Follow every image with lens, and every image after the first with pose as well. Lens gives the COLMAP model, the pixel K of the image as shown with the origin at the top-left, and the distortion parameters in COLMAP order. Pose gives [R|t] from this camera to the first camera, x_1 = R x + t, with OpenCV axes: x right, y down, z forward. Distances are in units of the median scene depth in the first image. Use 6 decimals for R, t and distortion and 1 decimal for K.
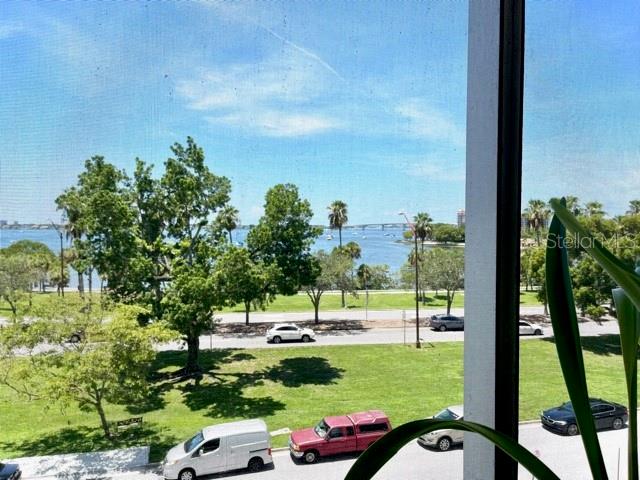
lens RADIAL K [[475.7, 0, 320.0], [0, 475.7, 240.0], [0, 0, 1]] dist [0.058834, -0.099913]
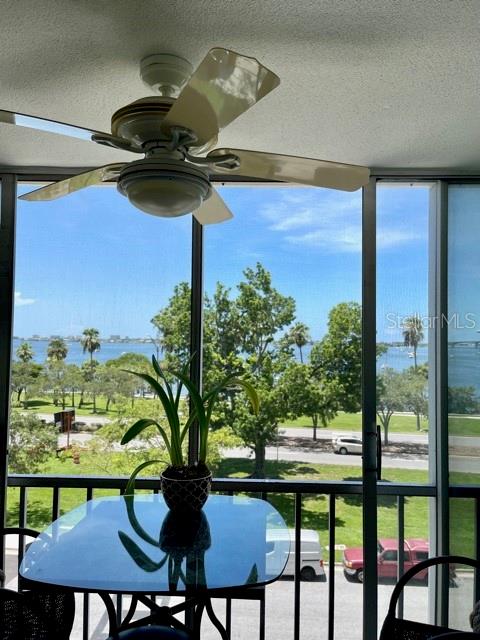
lens RADIAL K [[475.7, 0, 240.0], [0, 475.7, 320.0], [0, 0, 1]] dist [0.058834, -0.099913]
pose [[0.944880, -0.004470, -0.327387, 0.042517], [-0.020021, 0.997247, -0.071398, -0.002301], [0.326805, 0.074017, 0.942189, -0.041965]]
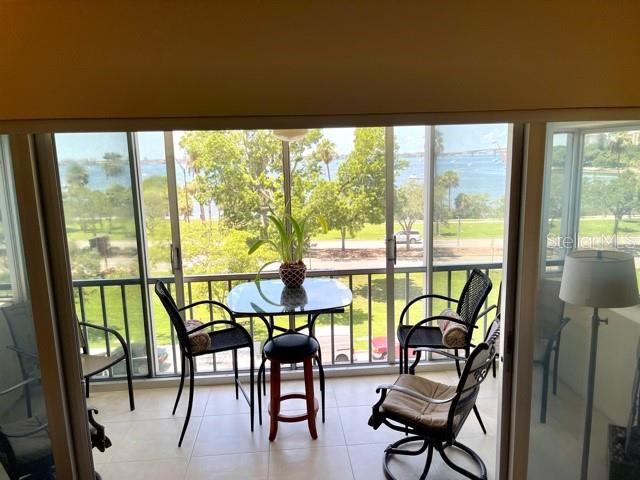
lens RADIAL K [[475.7, 0, 320.0], [0, 475.7, 240.0], [0, 0, 1]] dist [0.058834, -0.099913]
pose [[0.975736, 0.010875, -0.218678, 0.046657], [0.021659, 0.989073, 0.145829, -0.009411], [0.217875, -0.147027, 0.964839, -0.090495]]
